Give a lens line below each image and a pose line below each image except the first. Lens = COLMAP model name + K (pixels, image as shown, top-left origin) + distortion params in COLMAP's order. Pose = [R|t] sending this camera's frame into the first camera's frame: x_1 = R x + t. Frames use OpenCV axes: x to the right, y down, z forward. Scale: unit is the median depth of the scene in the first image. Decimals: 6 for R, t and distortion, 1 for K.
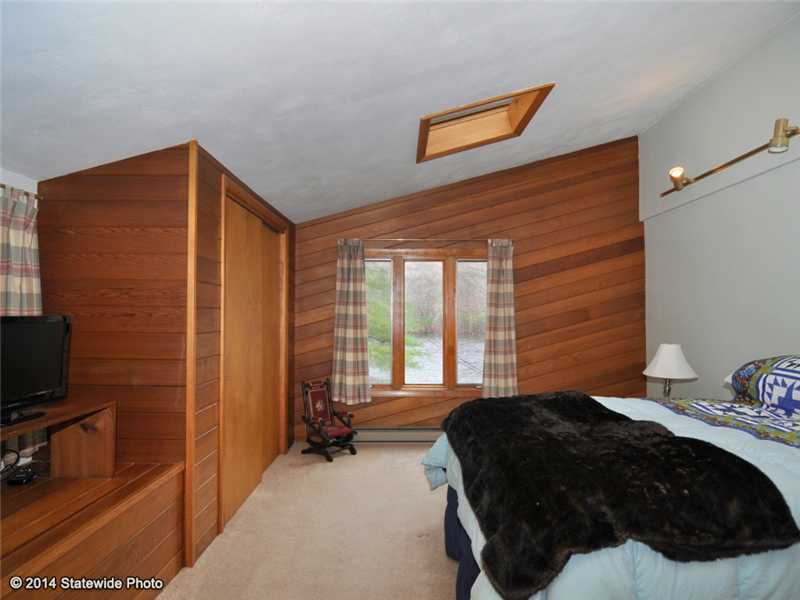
lens RADIAL K [[492.5, 0, 398.8], [0, 492.5, 303.4], [0, 0, 1]] dist [-0.002120, -0.003703]
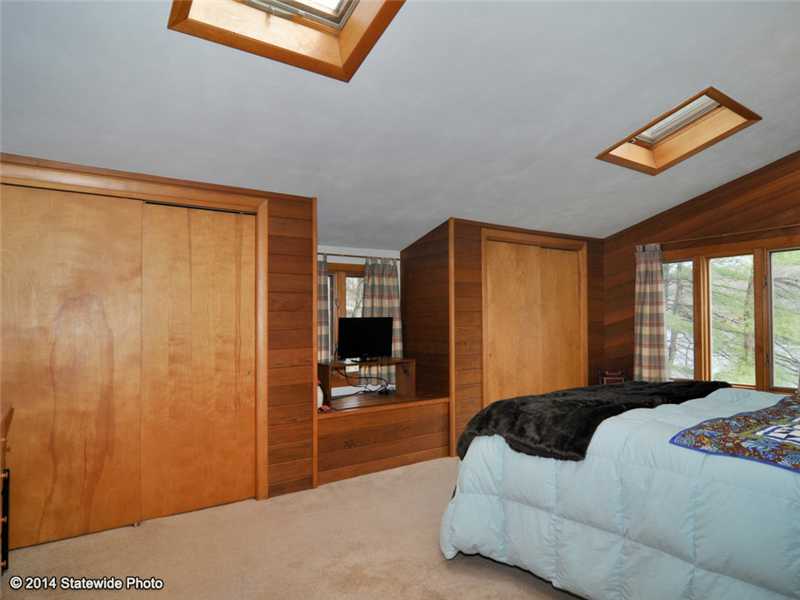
lens RADIAL K [[492.5, 0, 398.8], [0, 492.5, 303.4], [0, 0, 1]] dist [-0.002120, -0.003703]
pose [[0.574260, -0.041437, -0.817624, 0.490927], [0.034700, 0.999053, -0.026261, 0.009483], [0.817937, -0.013291, 0.575154, -0.092148]]
